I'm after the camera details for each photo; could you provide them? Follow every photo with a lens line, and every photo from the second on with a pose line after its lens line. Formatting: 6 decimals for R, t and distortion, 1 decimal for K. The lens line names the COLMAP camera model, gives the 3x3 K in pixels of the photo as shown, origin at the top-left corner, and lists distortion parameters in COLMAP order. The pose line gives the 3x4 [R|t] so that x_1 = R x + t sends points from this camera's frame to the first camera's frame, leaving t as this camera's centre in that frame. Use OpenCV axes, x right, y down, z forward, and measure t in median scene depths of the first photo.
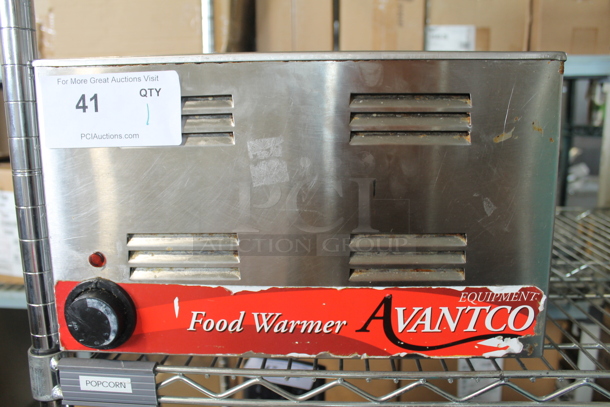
lens RADIAL K [[489.4, 0, 305.0], [0, 489.4, 203.5], [0, 0, 1]] dist [-0.158743, 0.102912]
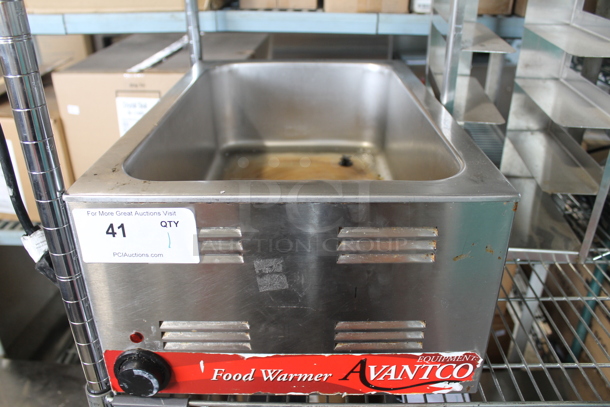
lens RADIAL K [[489.4, 0, 305.0], [0, 489.4, 203.5], [0, 0, 1]] dist [-0.158743, 0.102912]
pose [[0.999176, -0.012478, 0.038633, -0.033583], [0.001387, 0.961529, 0.274698, -0.572730], [-0.040574, -0.274418, 0.960754, -0.136303]]
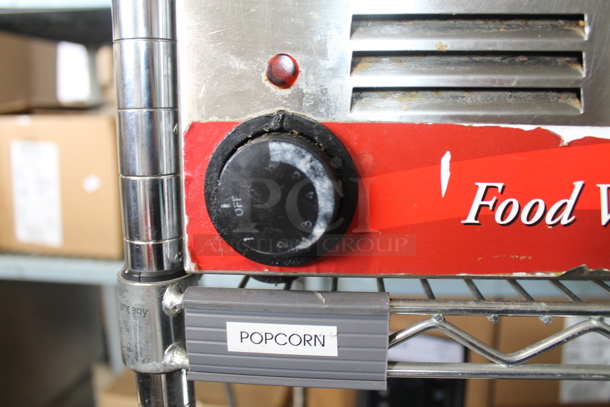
lens RADIAL K [[489.4, 0, 305.0], [0, 489.4, 203.5], [0, 0, 1]] dist [-0.158743, 0.102912]
pose [[0.999284, 0.011245, -0.036135, -0.396554], [-0.011185, 0.999936, 0.001864, 0.250319], [0.036154, -0.001458, 0.999345, 0.514239]]
